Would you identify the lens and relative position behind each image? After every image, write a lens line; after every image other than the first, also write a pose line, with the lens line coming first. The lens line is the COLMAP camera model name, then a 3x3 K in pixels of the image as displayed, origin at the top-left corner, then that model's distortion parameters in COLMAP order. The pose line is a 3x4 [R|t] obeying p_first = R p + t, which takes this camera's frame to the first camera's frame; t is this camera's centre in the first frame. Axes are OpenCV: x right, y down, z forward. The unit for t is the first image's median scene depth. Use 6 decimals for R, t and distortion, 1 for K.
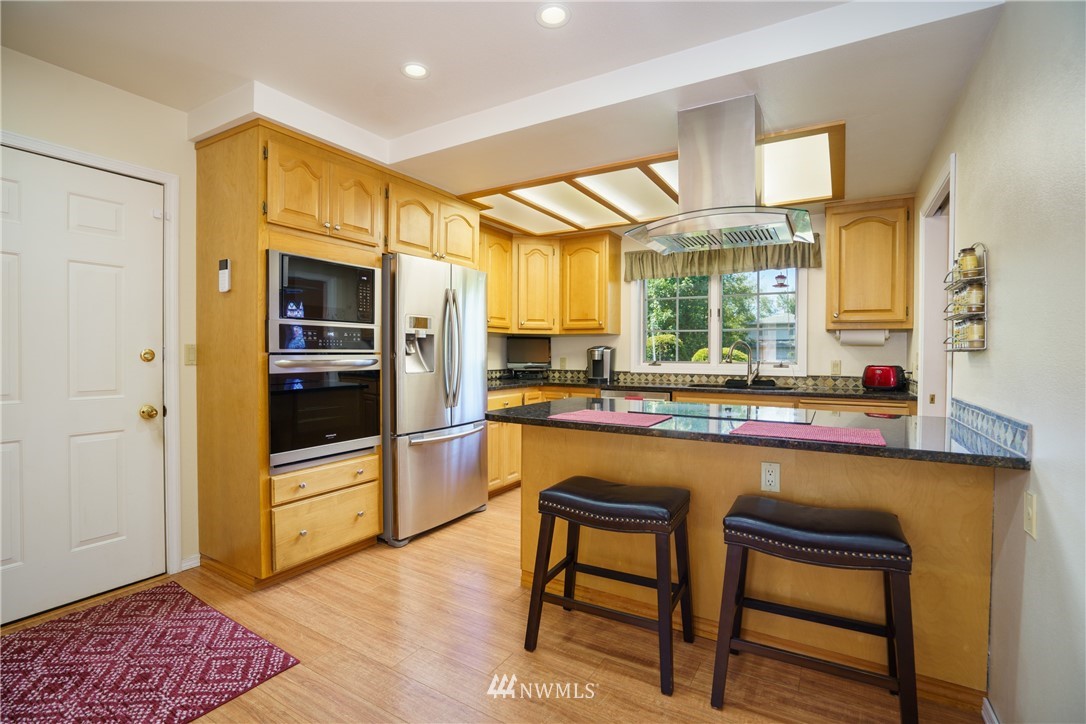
lens RADIAL K [[510.3, 0, 540.3], [0, 510.3, 360.5], [0, 0, 1]] dist [-0.005903, 0.000446]
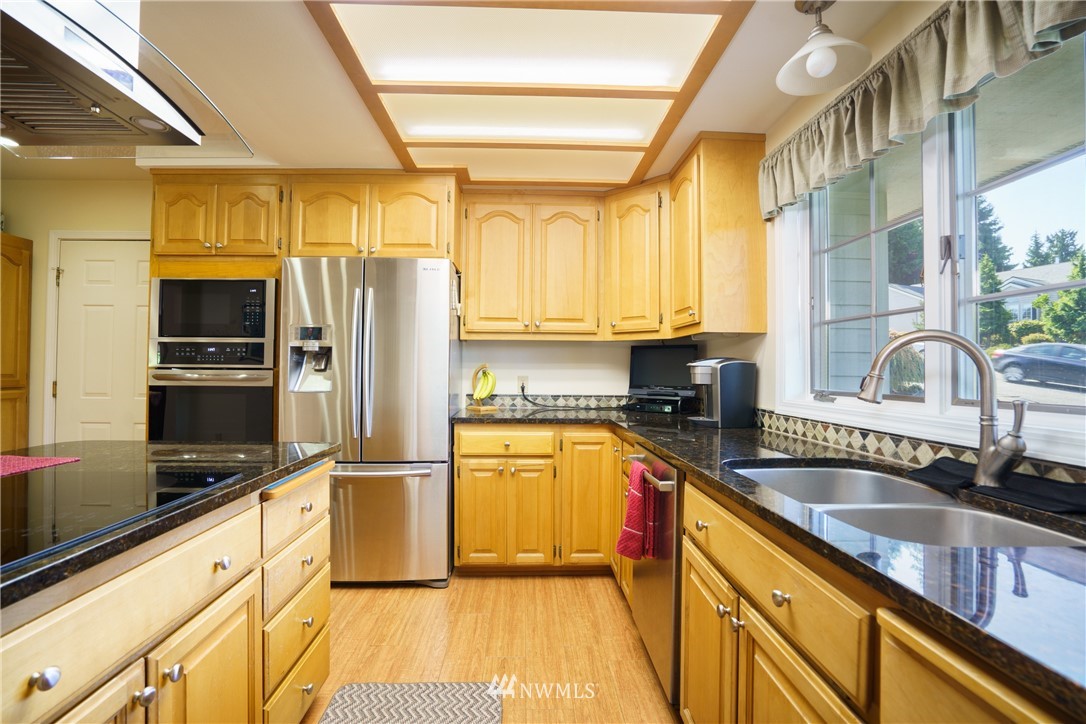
lens RADIAL K [[510.3, 0, 539.6], [0, 510.3, 362.4], [0, 0, 1]] dist [-0.005903, 0.000446]
pose [[0.525934, -0.013673, -0.850415, 0.684448], [-0.018986, 0.999433, -0.027811, -0.008530], [0.850313, 0.030773, 0.525377, 0.863881]]
